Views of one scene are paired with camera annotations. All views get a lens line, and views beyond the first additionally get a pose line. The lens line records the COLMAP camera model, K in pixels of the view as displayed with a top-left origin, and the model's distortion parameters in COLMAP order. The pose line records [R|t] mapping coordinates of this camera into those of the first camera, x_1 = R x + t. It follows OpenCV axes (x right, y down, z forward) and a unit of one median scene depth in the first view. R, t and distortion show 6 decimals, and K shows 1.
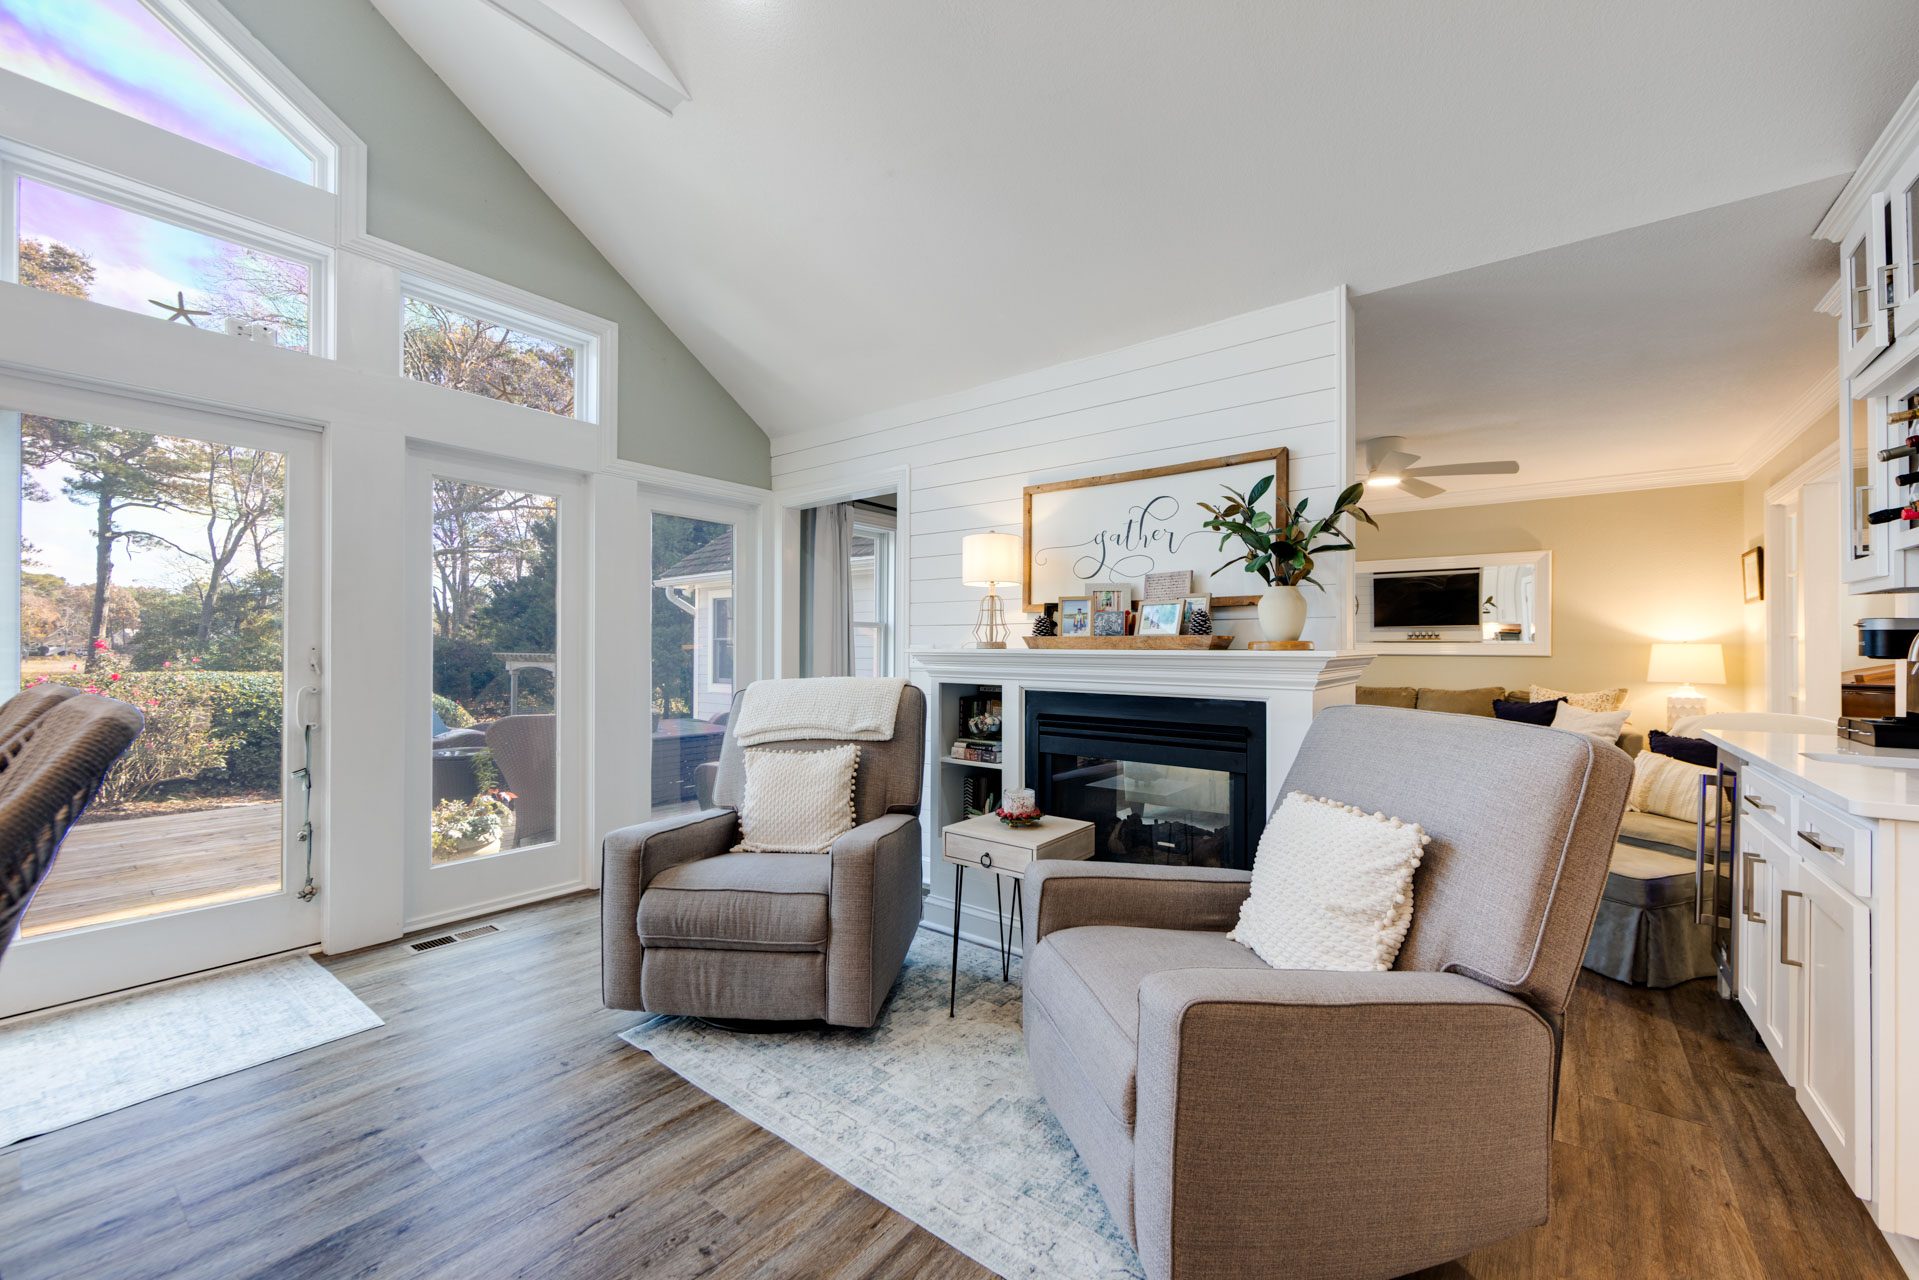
lens RADIAL K [[751.3, 0, 954.6], [0, 751.3, 644.0], [0, 0, 1]] dist [-0.003945, -0.000286]
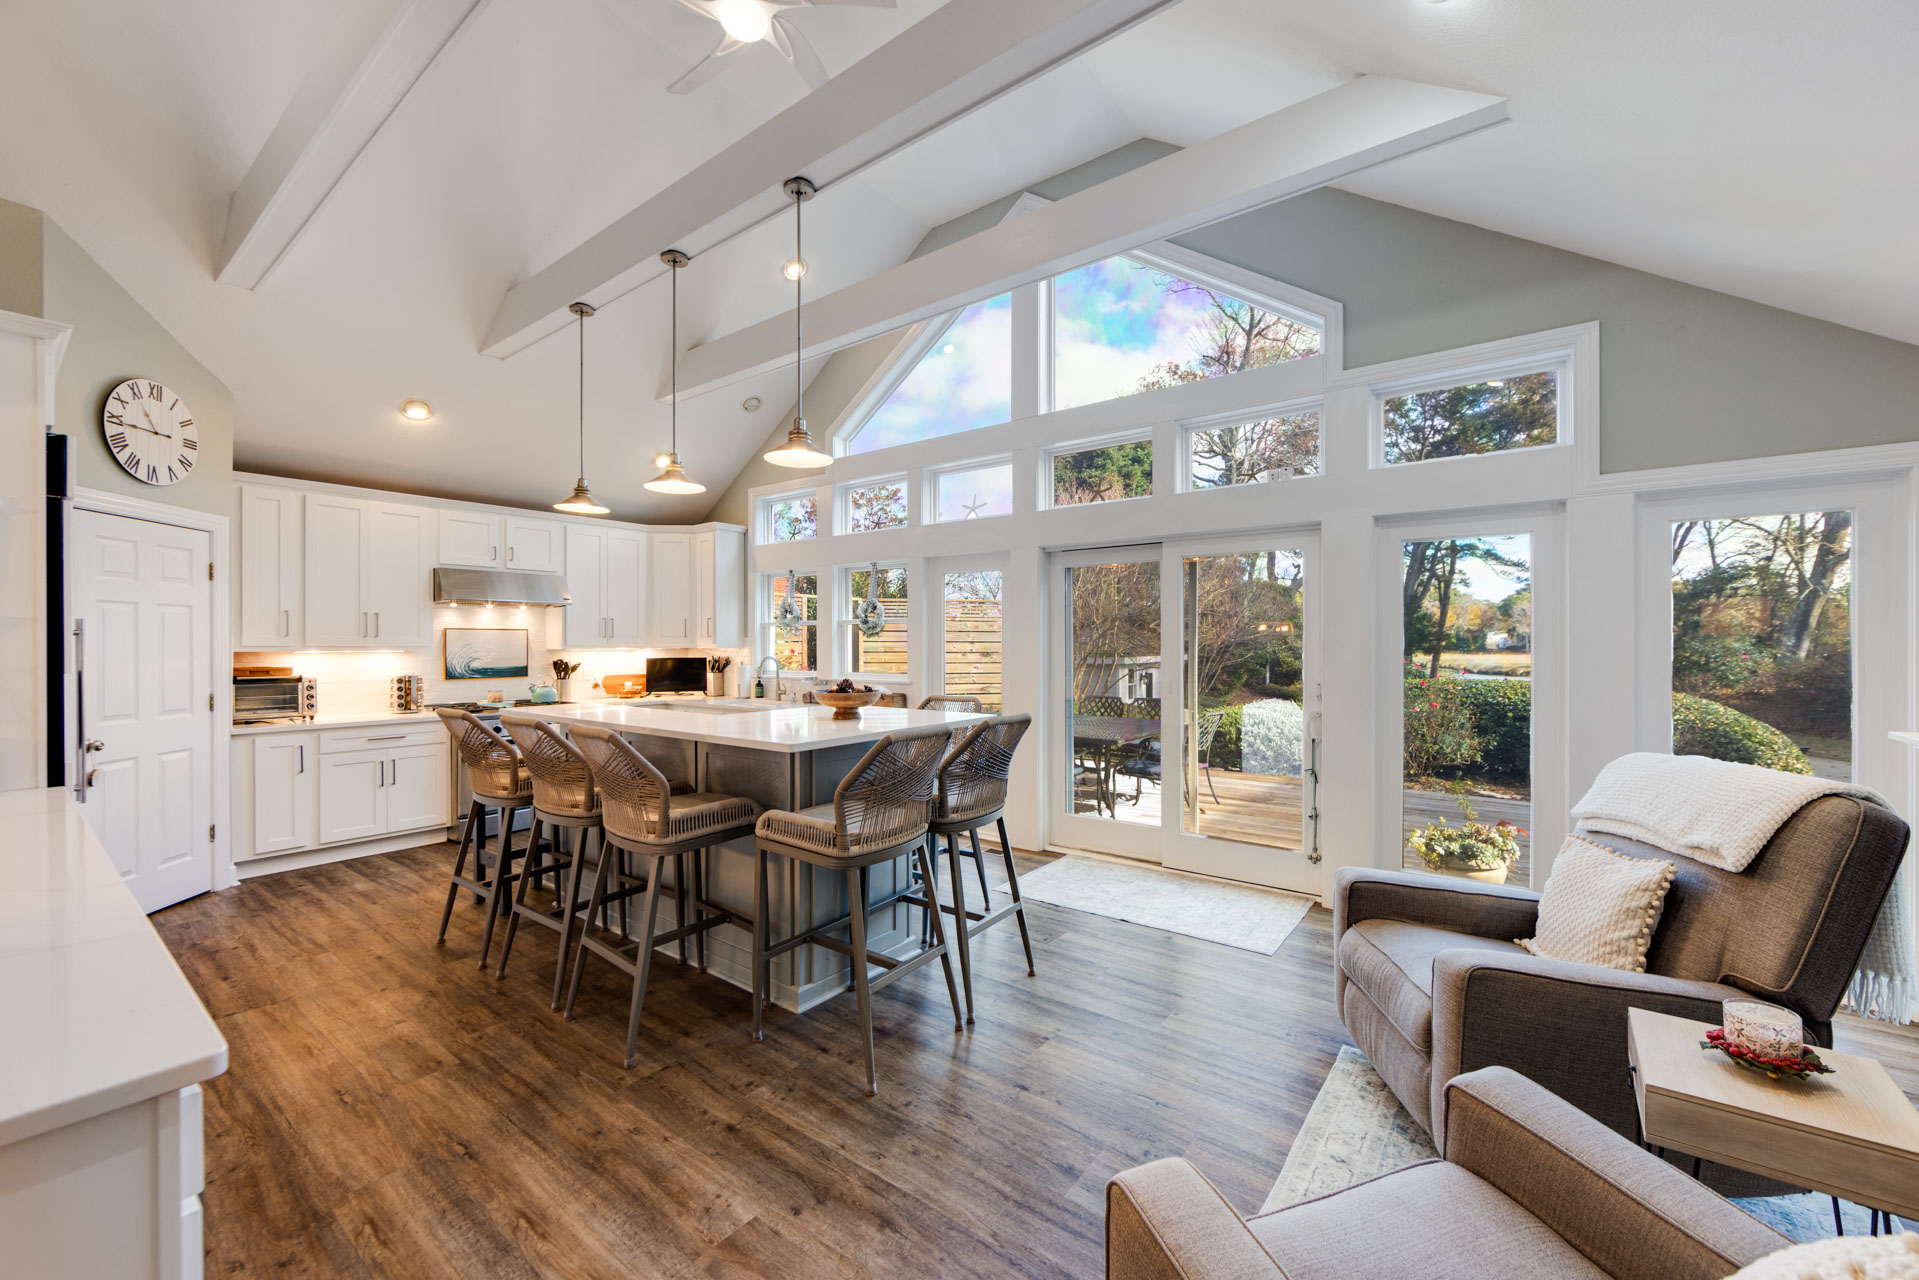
lens RADIAL K [[751.3, 0, 964.2], [0, 751.3, 640.8], [0, 0, 1]] dist [-0.003945, -0.000286]
pose [[0.010584, -0.006059, -0.999926, 0.522657], [0.008311, 0.999948, -0.005972, -0.069609], [0.999909, -0.008247, 0.010634, 0.318080]]
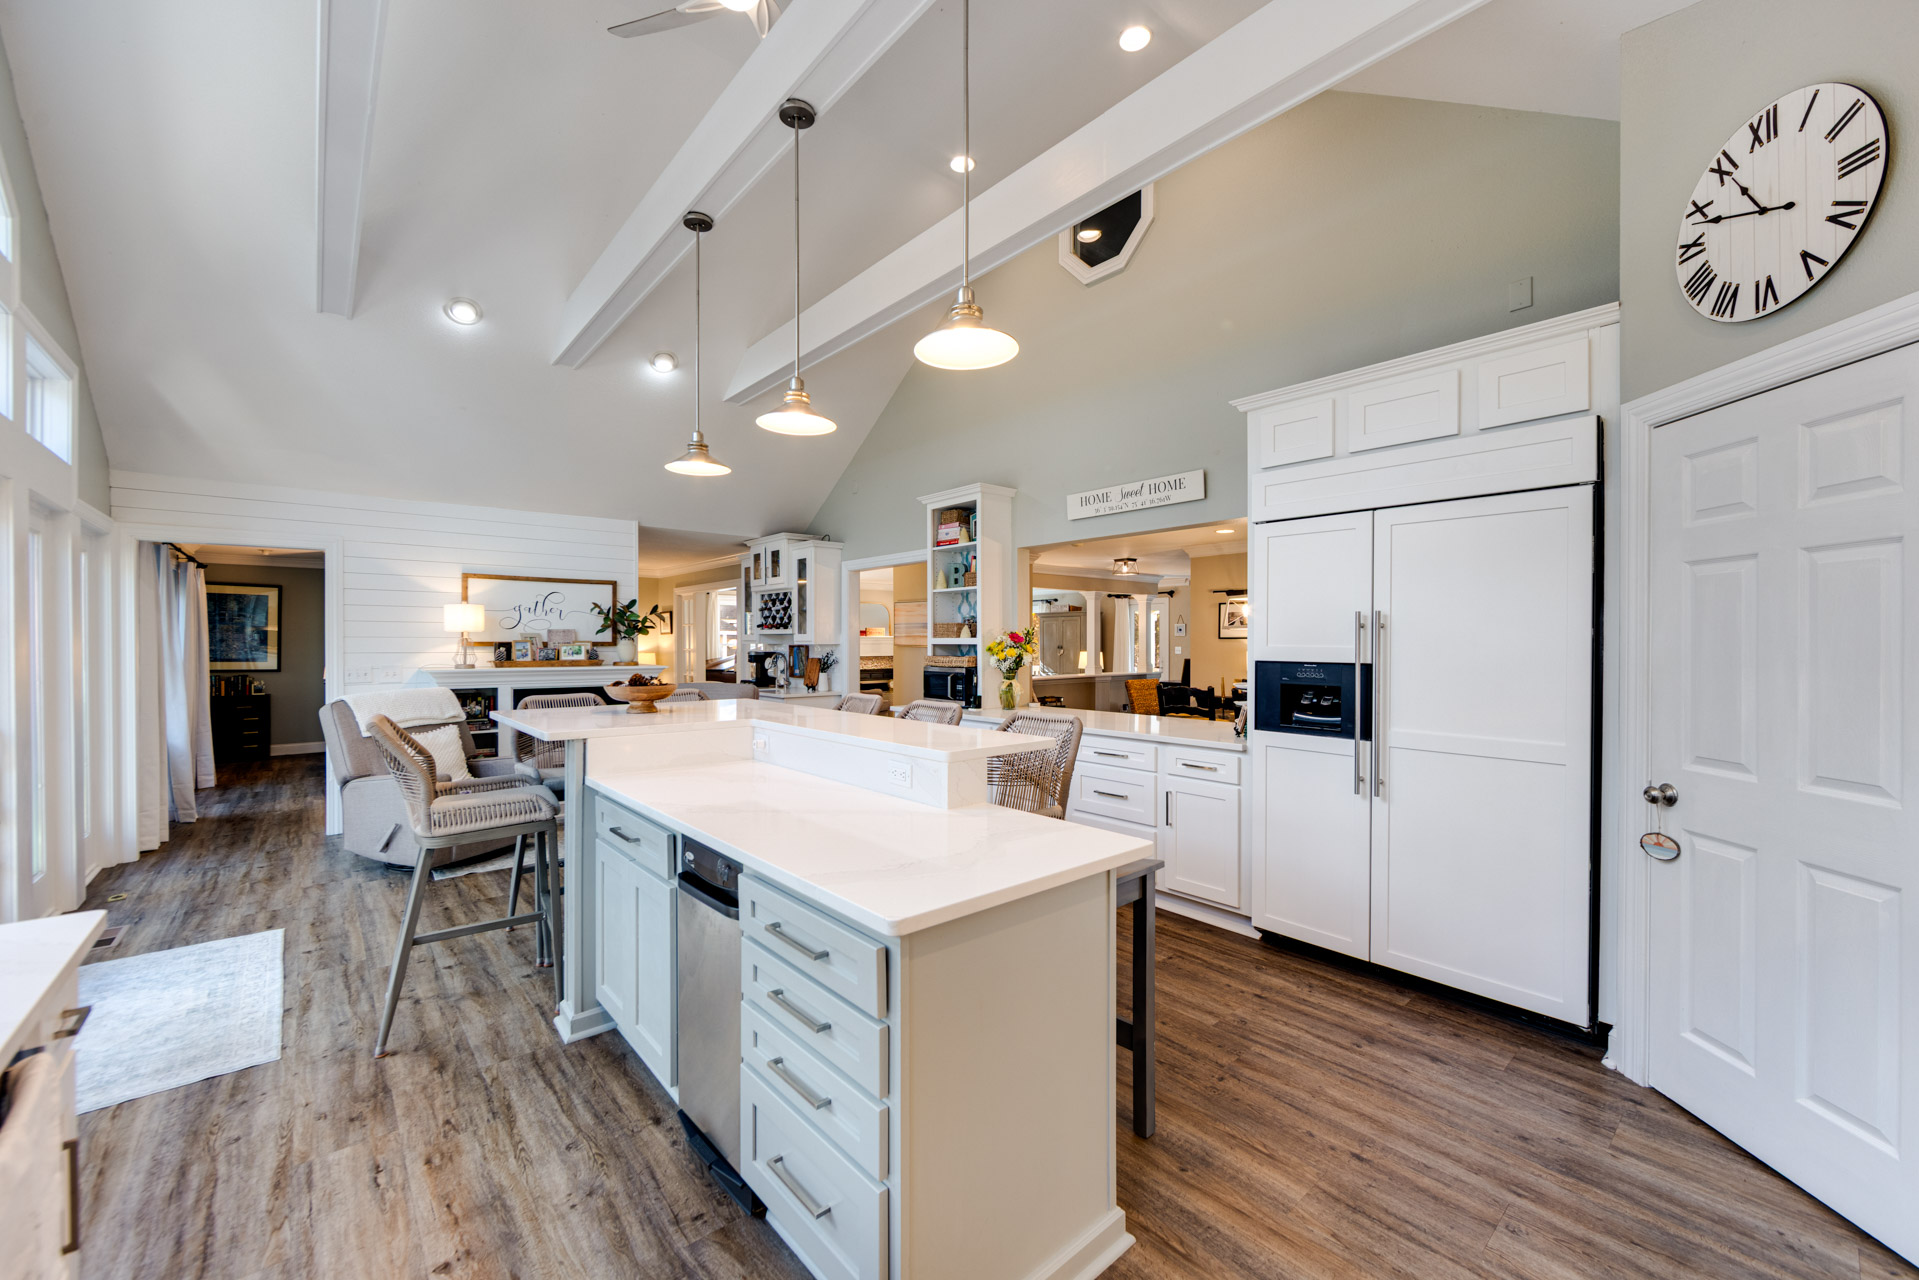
lens RADIAL K [[751.3, 0, 958.8], [0, 751.3, 647.8], [0, 0, 1]] dist [-0.003945, -0.000286]
pose [[0.201814, -0.009276, 0.979380, -1.571045], [-0.006155, 0.999923, 0.010739, -0.073933], [-0.979405, -0.008195, 0.201741, -0.521764]]
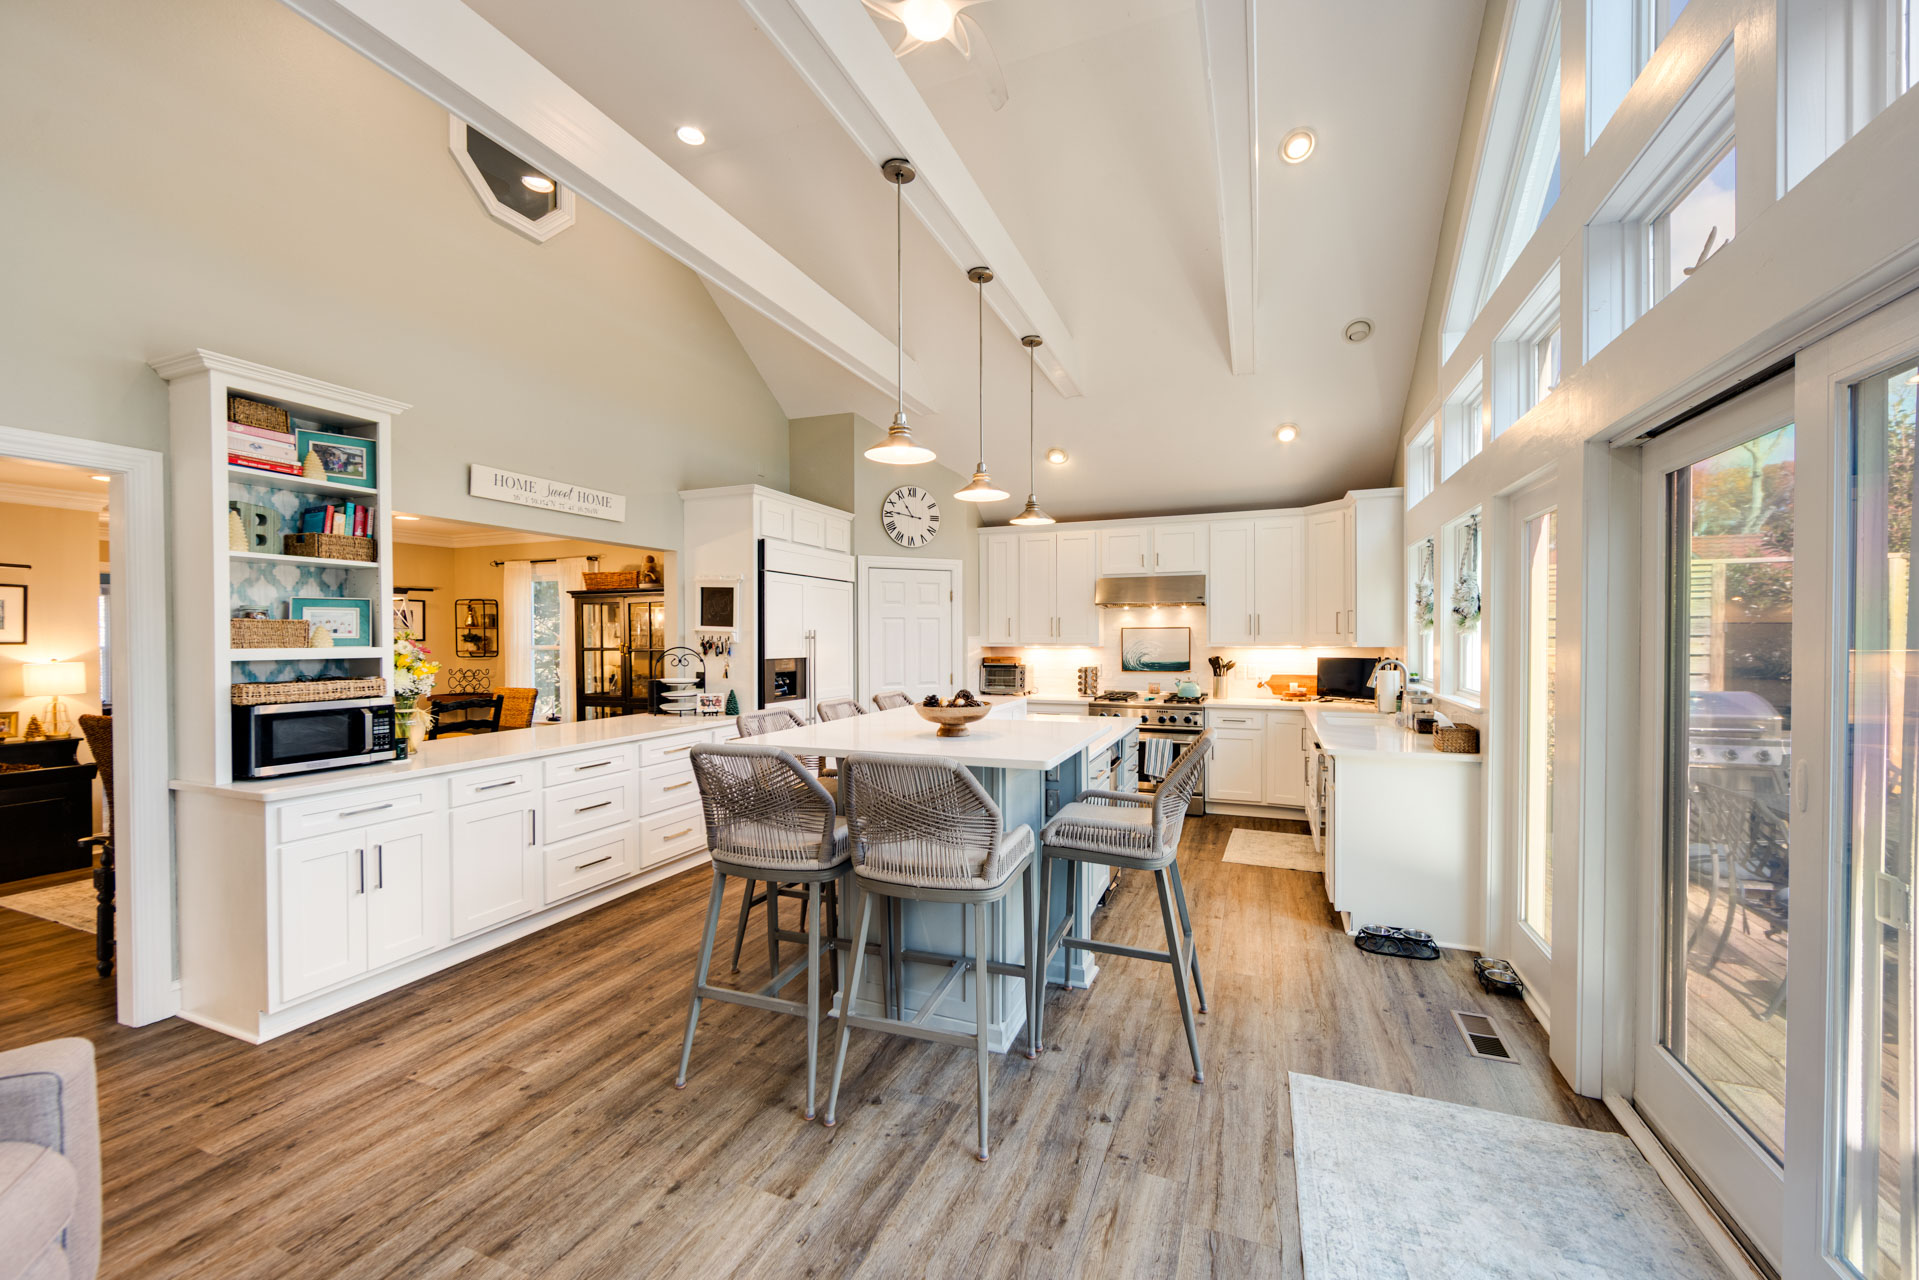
lens RADIAL K [[751.3, 0, 966.2], [0, 751.3, 646.1], [0, 0, 1]] dist [-0.003945, -0.000286]
pose [[-0.961362, 0.004289, -0.275255, -0.336596], [0.002639, 0.999976, 0.006364, -0.085183], [0.275275, 0.005392, -0.961350, 1.087294]]
